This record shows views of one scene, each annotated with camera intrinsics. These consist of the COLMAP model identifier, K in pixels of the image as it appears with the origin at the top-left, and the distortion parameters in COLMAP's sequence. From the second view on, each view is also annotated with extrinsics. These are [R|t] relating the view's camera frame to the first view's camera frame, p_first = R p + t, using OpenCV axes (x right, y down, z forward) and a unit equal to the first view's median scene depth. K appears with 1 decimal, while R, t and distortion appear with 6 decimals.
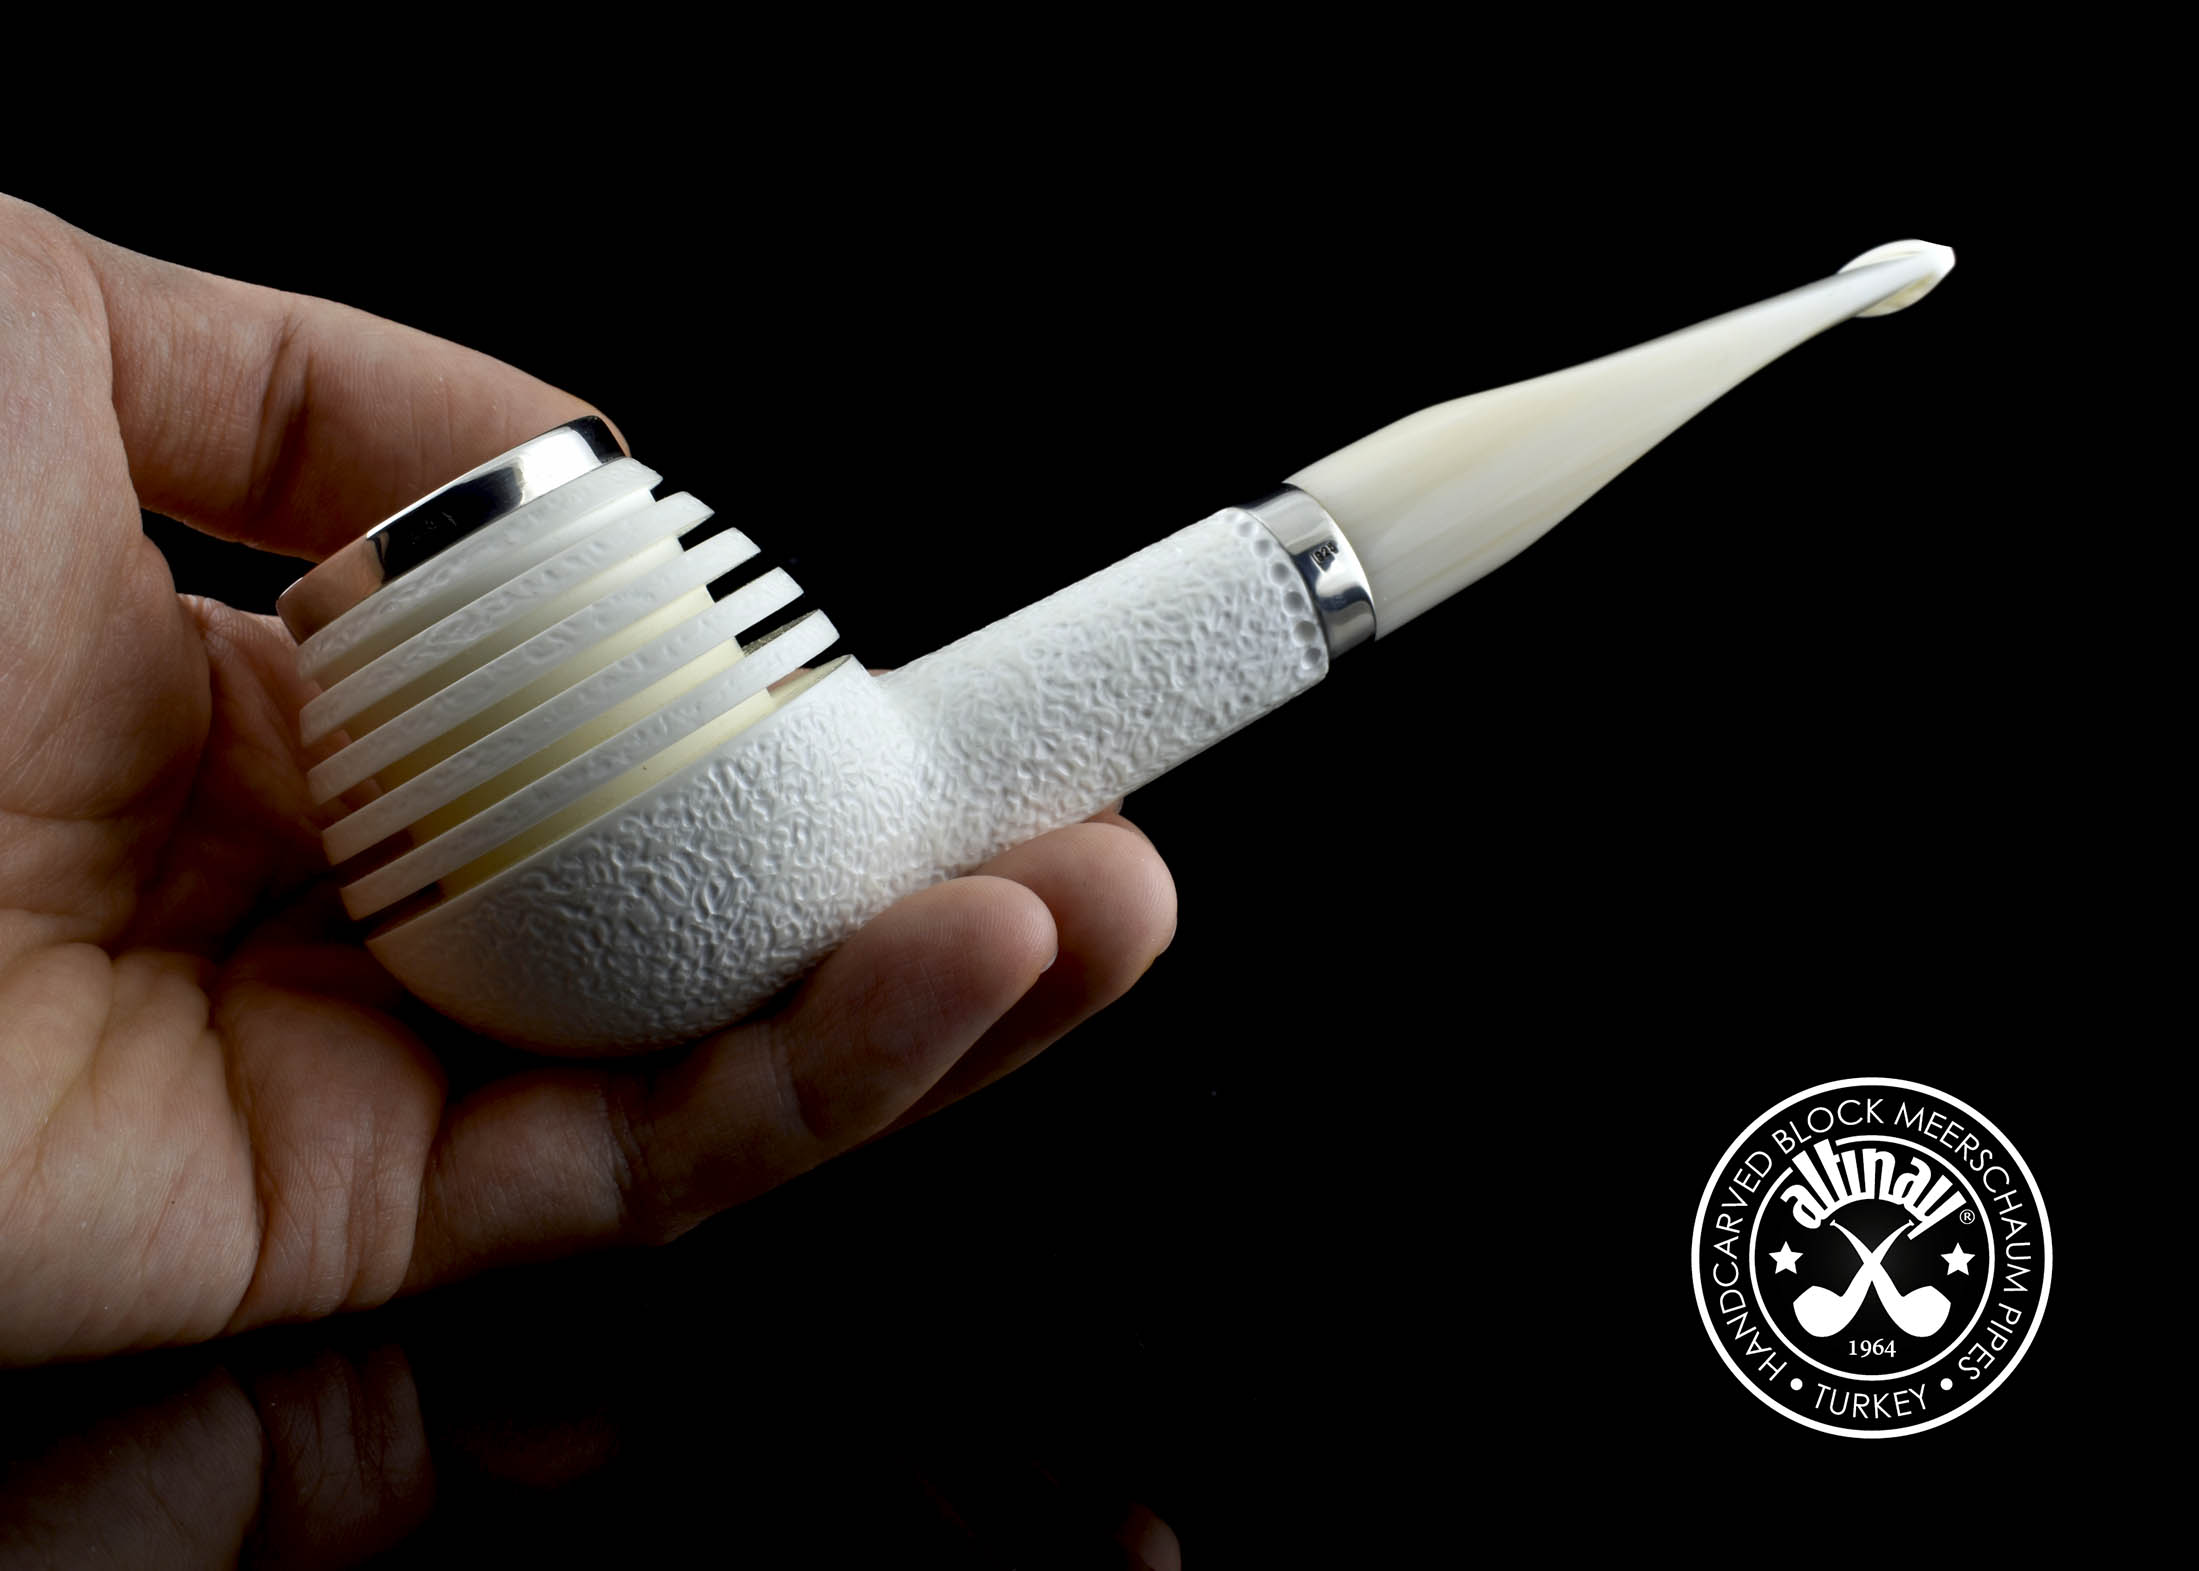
lens RADIAL K [[2714.0, 0, 1099.5], [0, 2714.0, 785.5], [0, 0, 1]] dist [-0.107525, -0.001230]
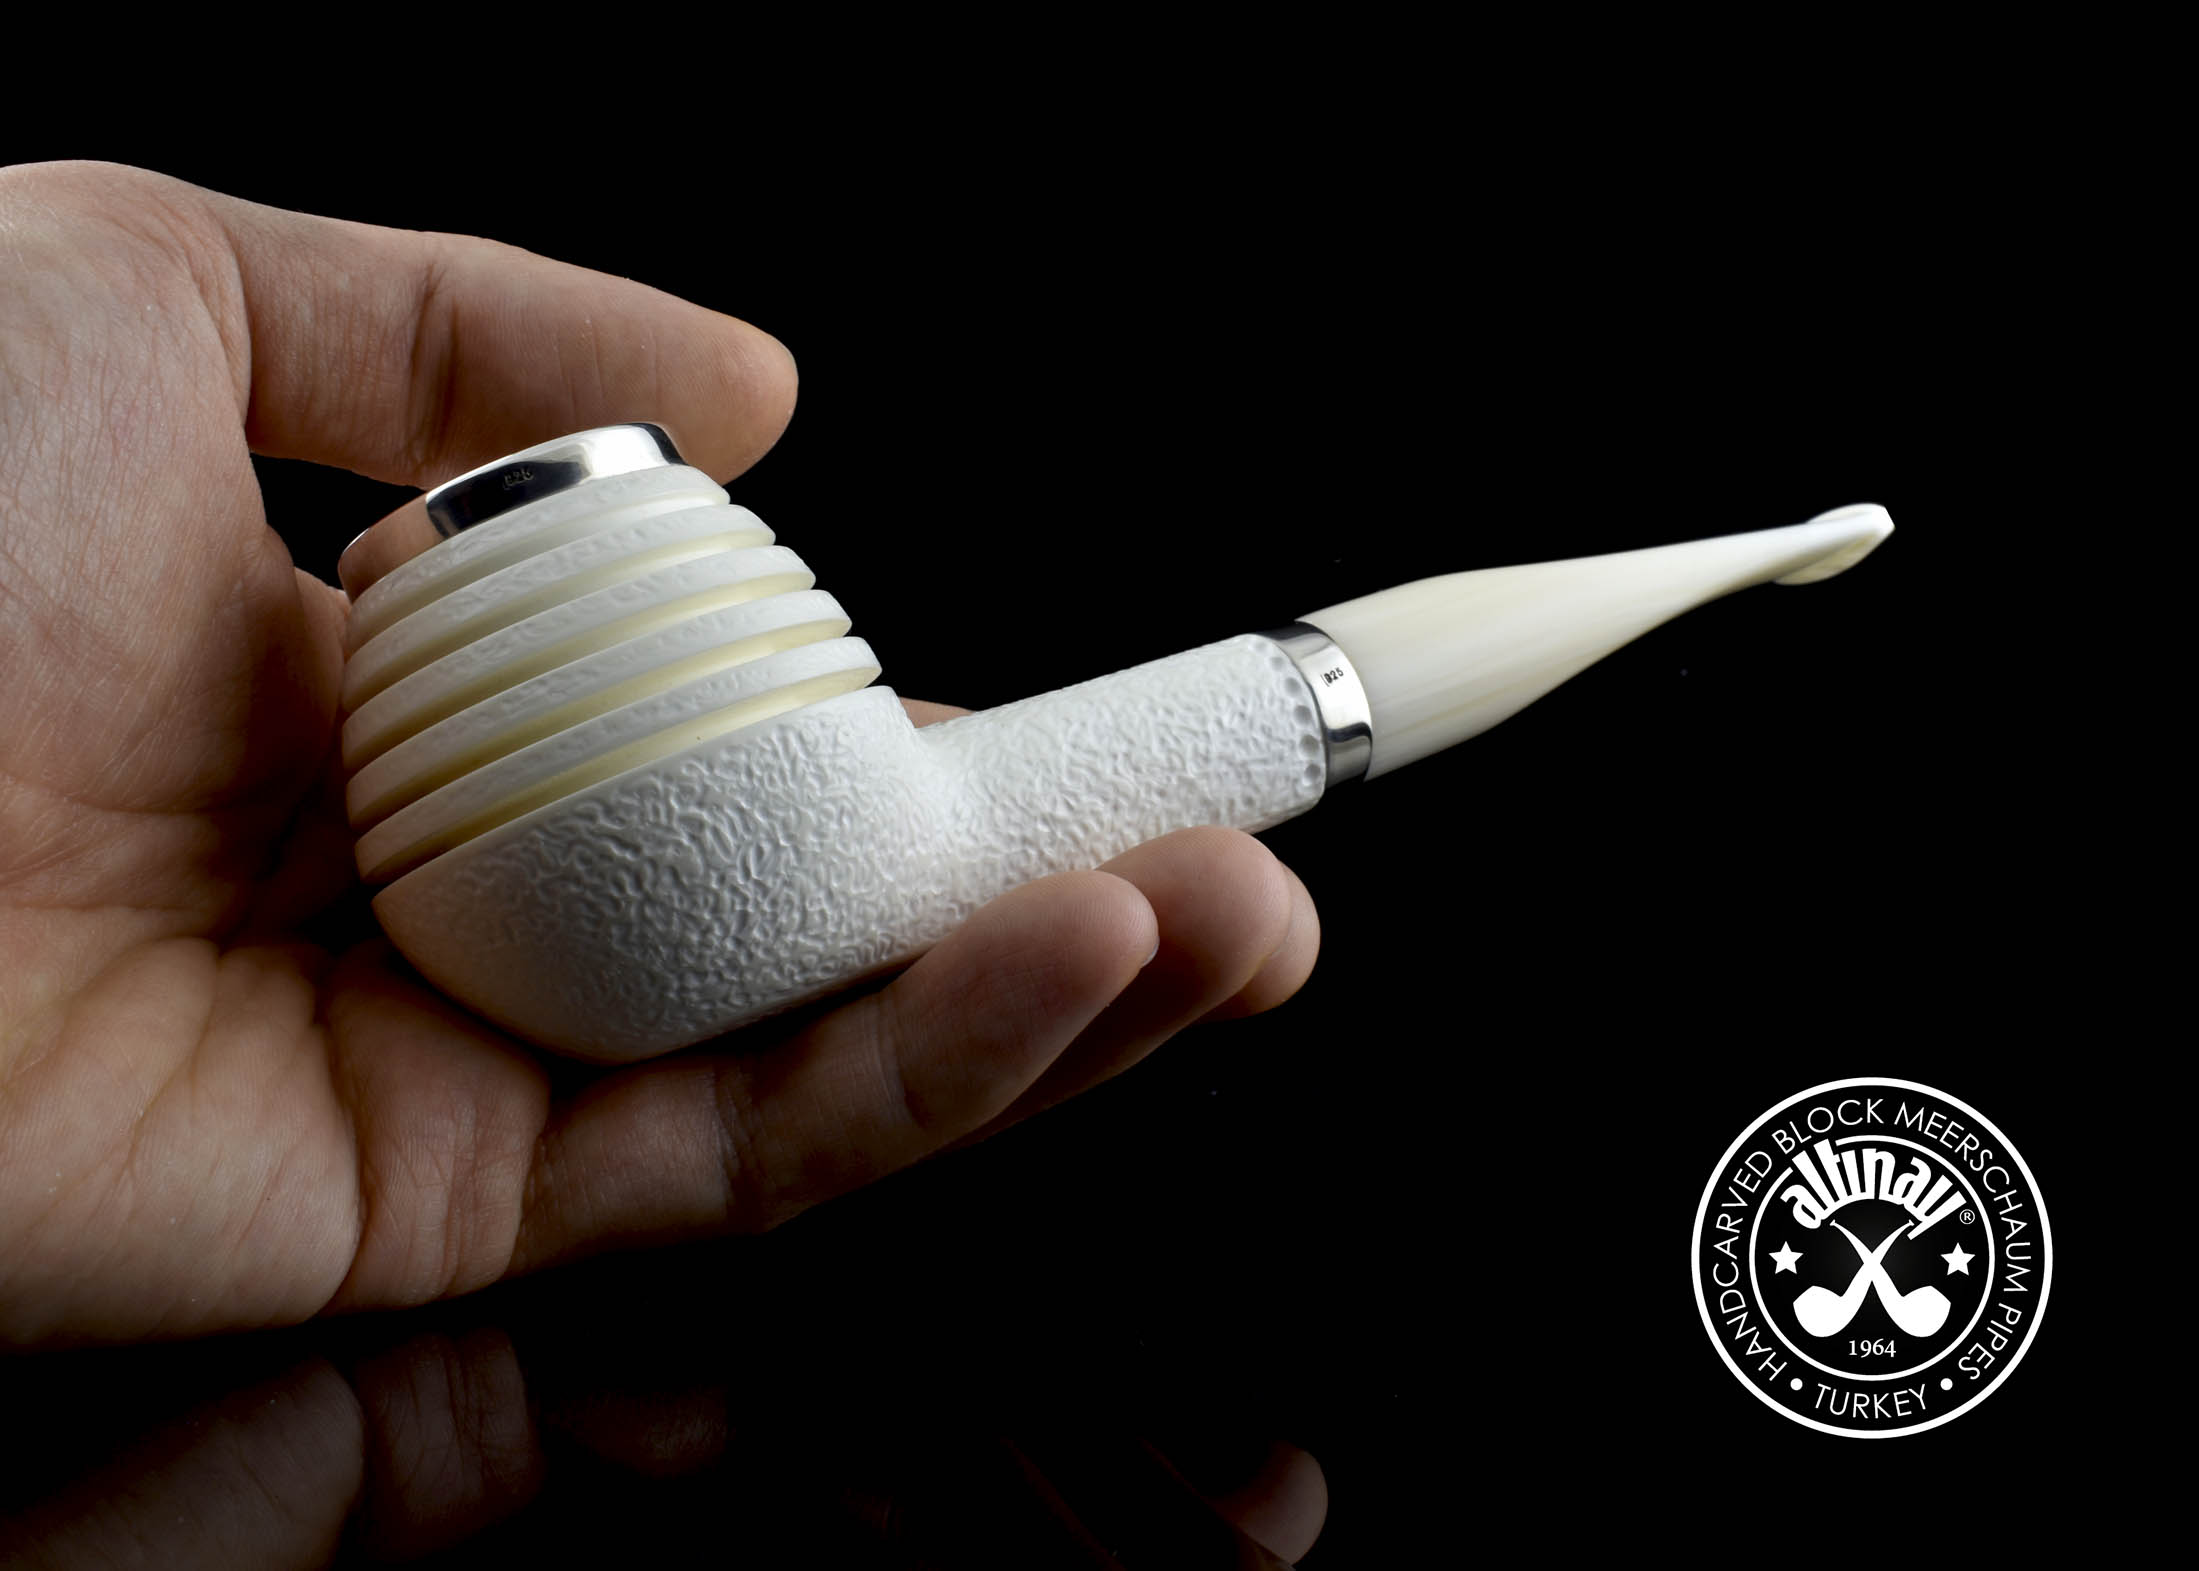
lens RADIAL K [[2714.0, 0, 1099.5], [0, 2714.0, 785.5], [0, 0, 1]] dist [-0.107525, -0.001230]
pose [[0.987983, 0.117119, 0.100856, -0.119933], [-0.090076, 0.966573, -0.240049, 0.240528], [-0.125600, 0.228080, 0.965507, 0.005920]]
